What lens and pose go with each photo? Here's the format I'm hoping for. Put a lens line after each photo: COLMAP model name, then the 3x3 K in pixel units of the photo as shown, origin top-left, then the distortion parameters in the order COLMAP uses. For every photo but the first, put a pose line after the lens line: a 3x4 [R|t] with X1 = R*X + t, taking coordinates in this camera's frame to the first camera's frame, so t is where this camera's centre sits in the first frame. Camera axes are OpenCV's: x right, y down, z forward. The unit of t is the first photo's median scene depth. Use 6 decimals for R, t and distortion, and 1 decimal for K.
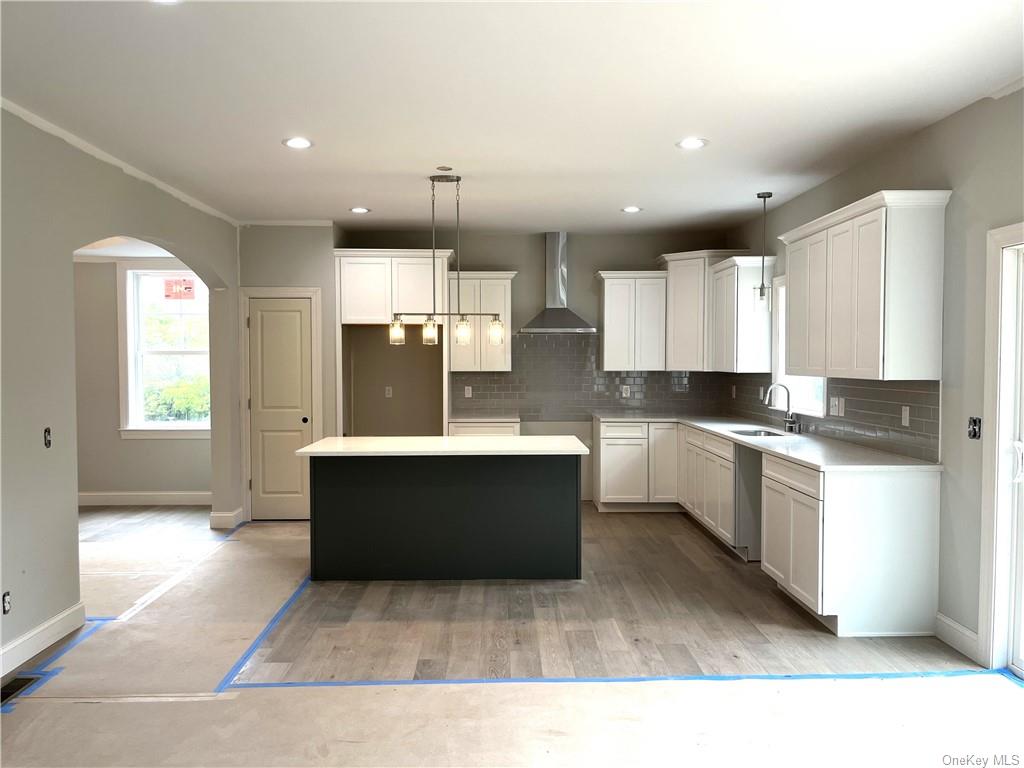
lens RADIAL K [[779.0, 0, 513.0], [0, 779.0, 381.8], [0, 0, 1]] dist [0.043794, -0.037707]
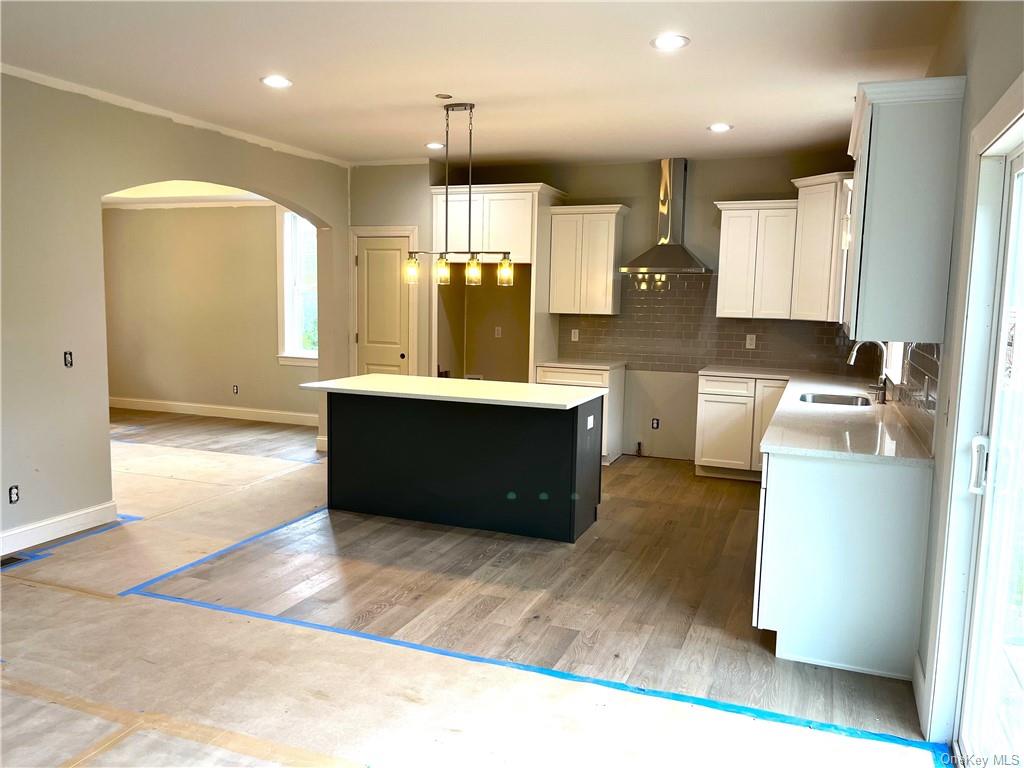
lens RADIAL K [[779.0, 0, 510.5], [0, 779.0, 382.0], [0, 0, 1]] dist [0.043794, -0.037707]
pose [[0.922586, 0.063078, -0.380601, 0.350830], [-0.032938, 0.995820, 0.085197, -0.012464], [0.384384, -0.066066, 0.920806, 0.134459]]
